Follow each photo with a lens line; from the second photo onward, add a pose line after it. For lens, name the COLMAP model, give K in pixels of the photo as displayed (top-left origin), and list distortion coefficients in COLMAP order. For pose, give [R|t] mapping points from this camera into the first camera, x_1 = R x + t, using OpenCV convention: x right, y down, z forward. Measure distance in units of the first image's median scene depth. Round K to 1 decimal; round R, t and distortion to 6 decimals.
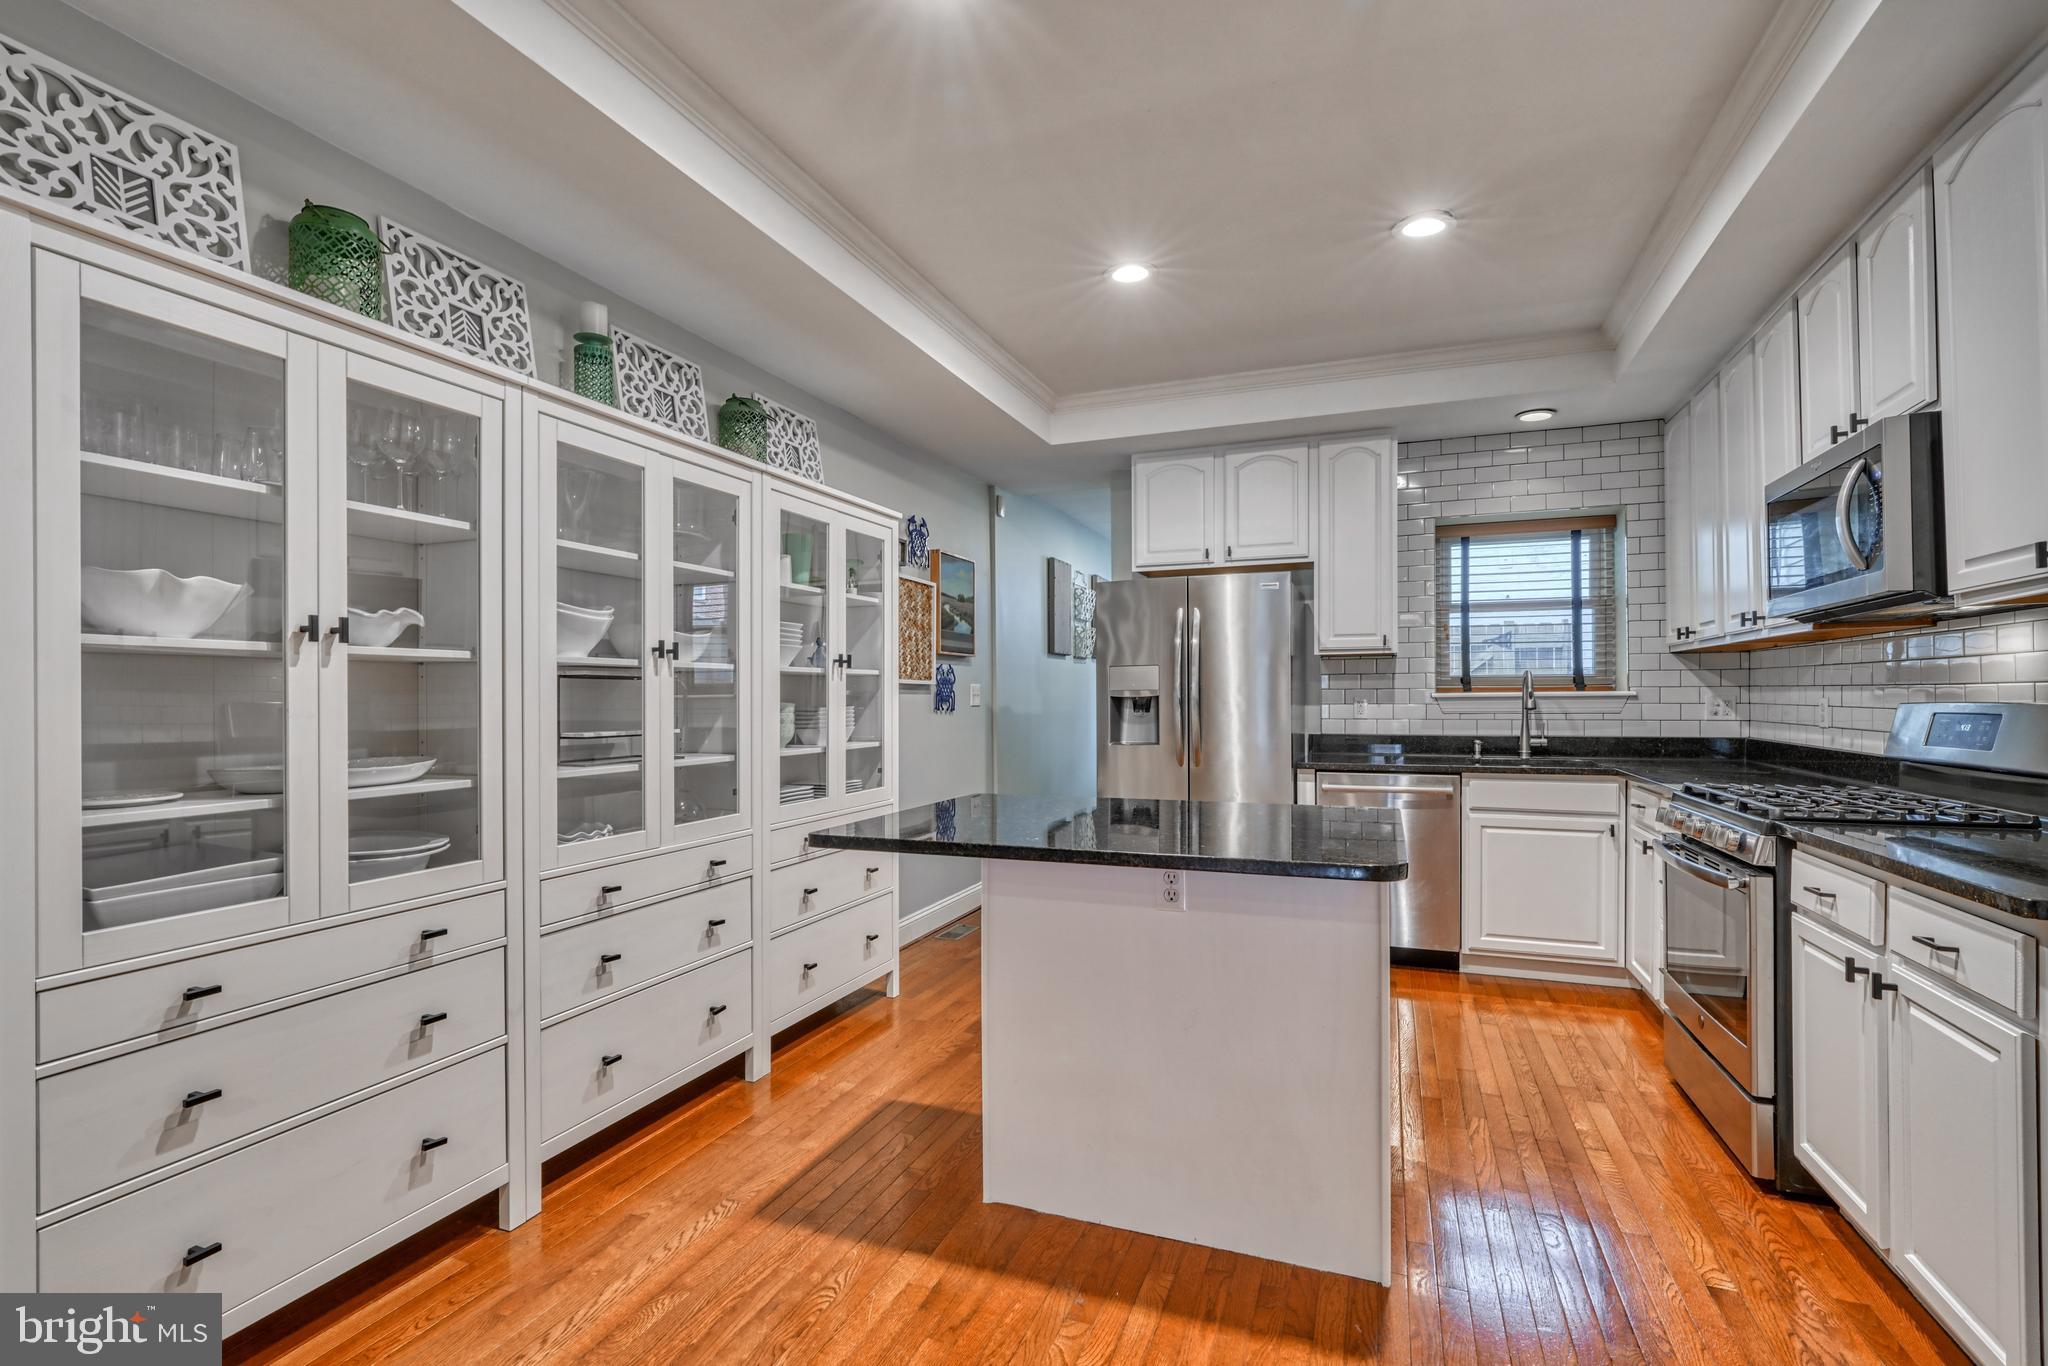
lens RADIAL K [[935.6, 0, 1014.7], [0, 935.6, 694.5], [0, 0, 1]] dist [-0.010396, 0.004381]
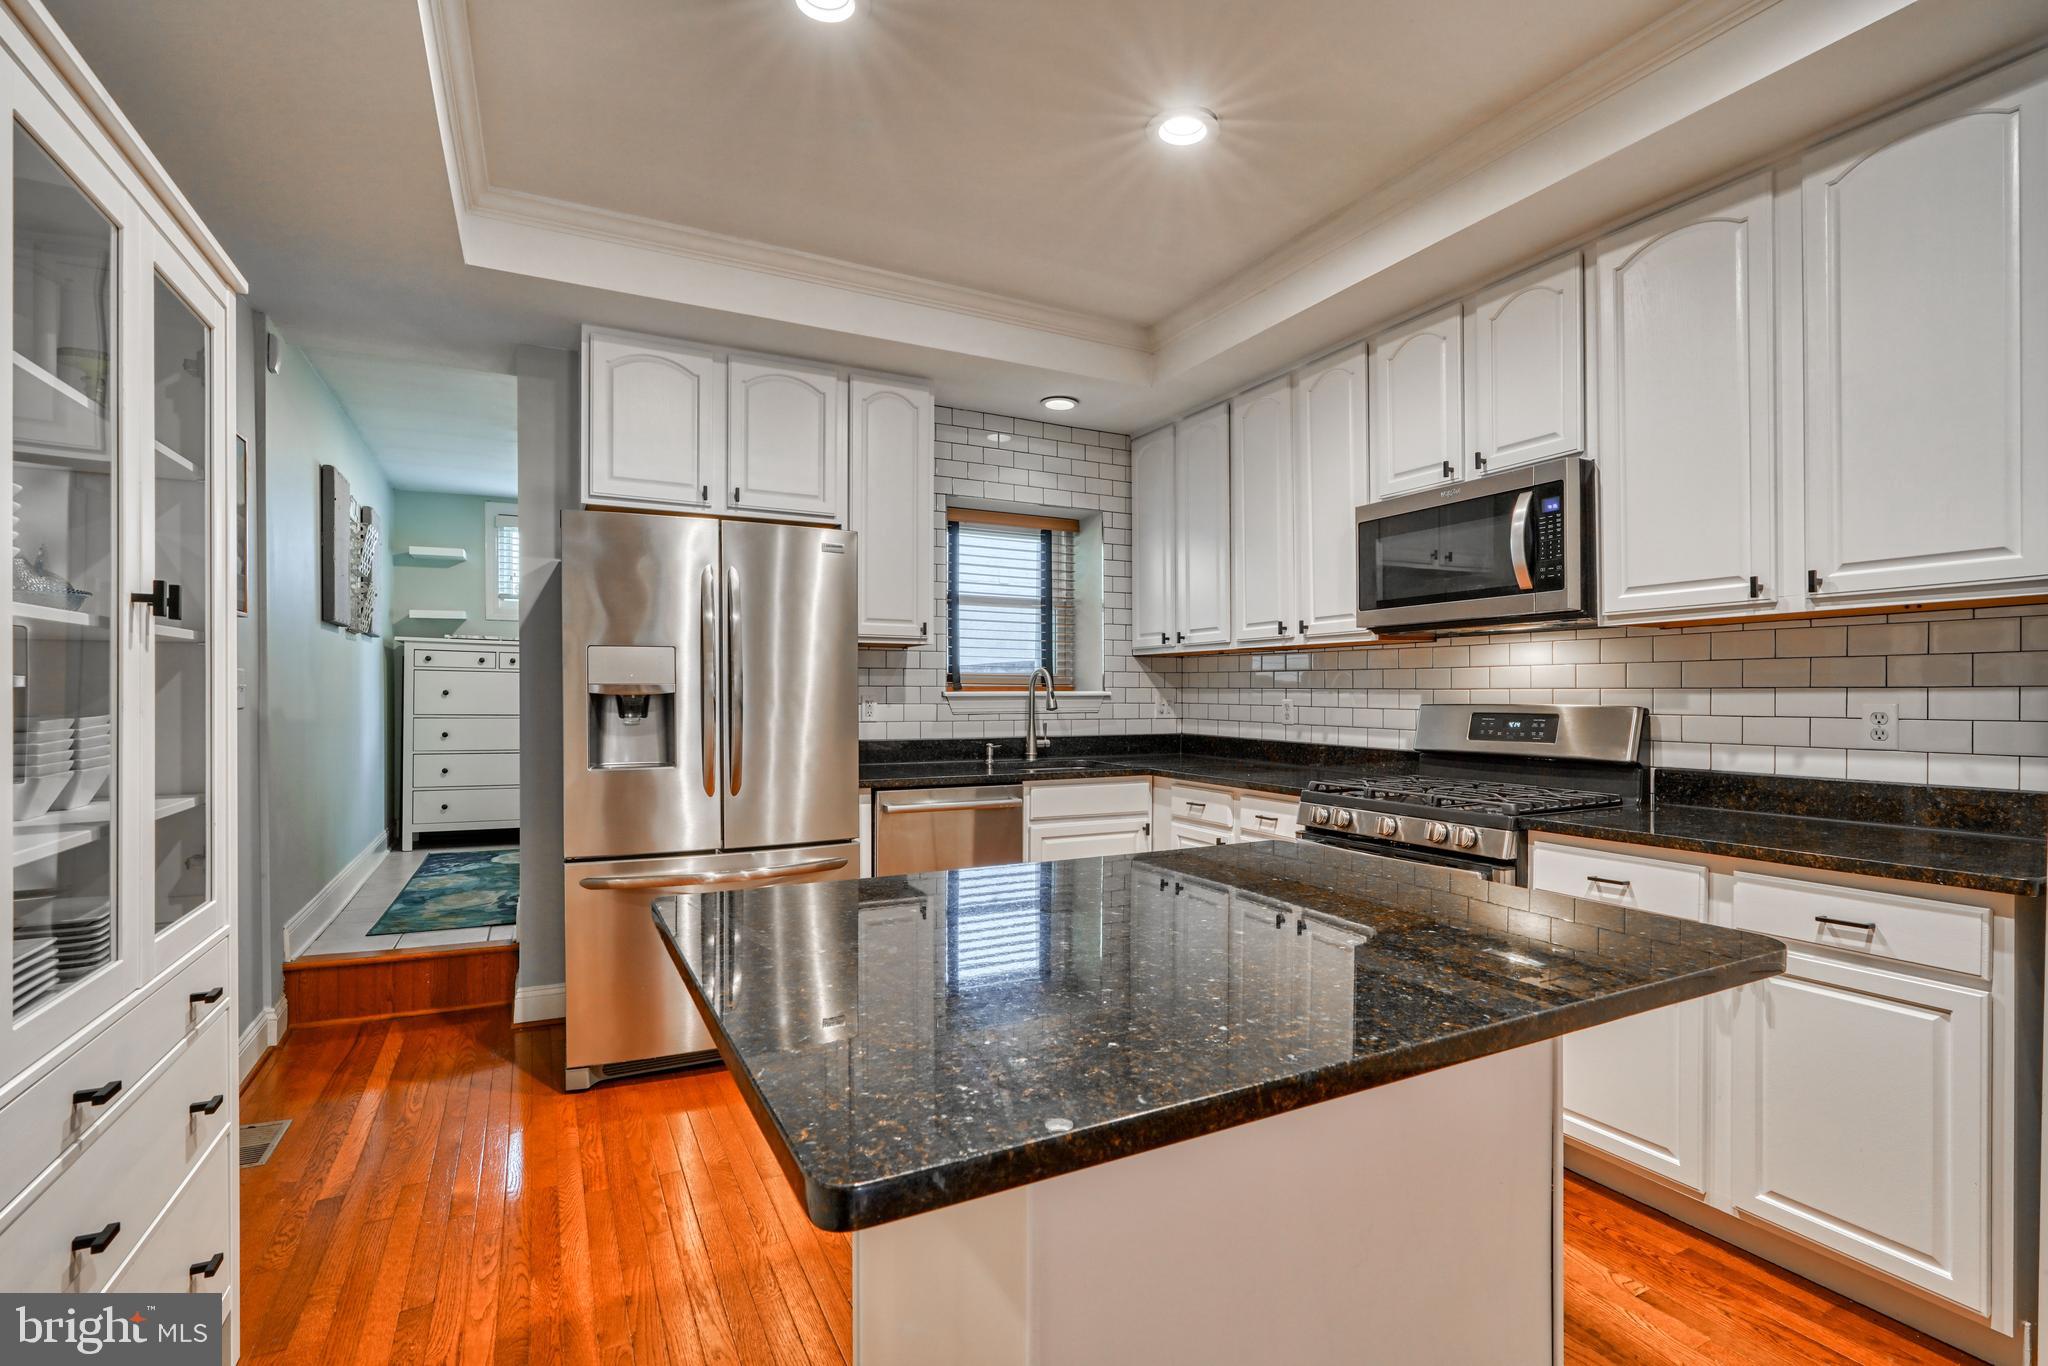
lens RADIAL K [[935.6, 0, 1014.5], [0, 935.6, 700.2], [0, 0, 1]] dist [-0.010396, 0.004381]
pose [[0.652523, -0.000213, 0.757769, -0.244224], [-0.007426, 0.999950, 0.006675, 0.000252], [-0.757732, -0.009983, 0.652489, 0.489024]]
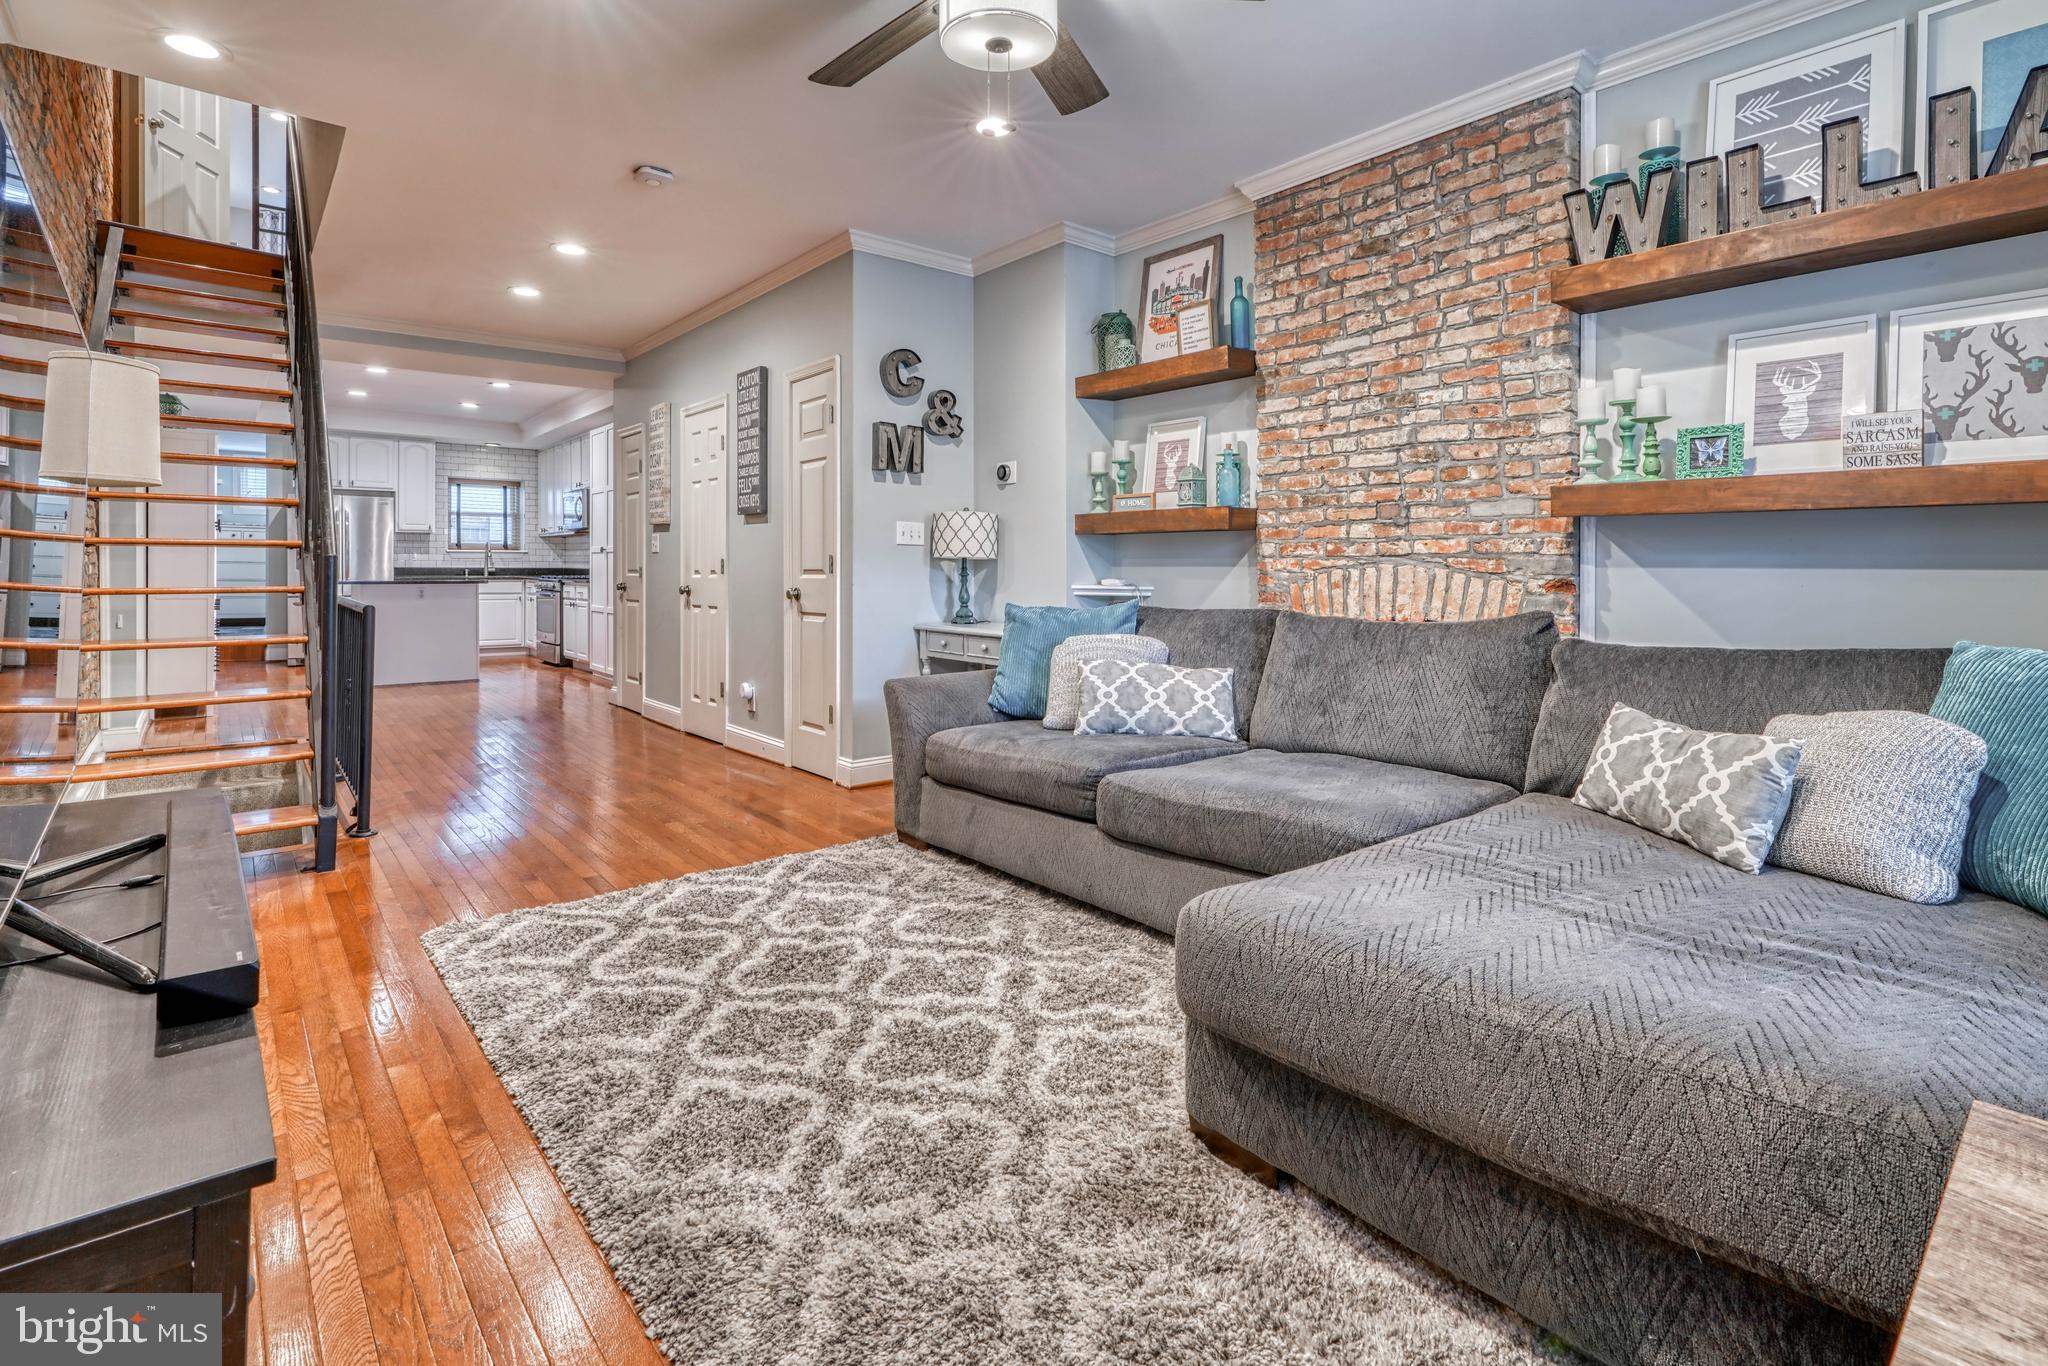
lens RADIAL K [[935.6, 0, 1020.9], [0, 935.6, 572.8], [0, 0, 1]] dist [-0.010396, 0.004381]
pose [[0.465062, 0.000398, 0.885278, -1.304507], [-0.010102, 0.999937, 0.004858, 0.041294], [-0.885220, -0.011202, 0.465037, -1.872473]]
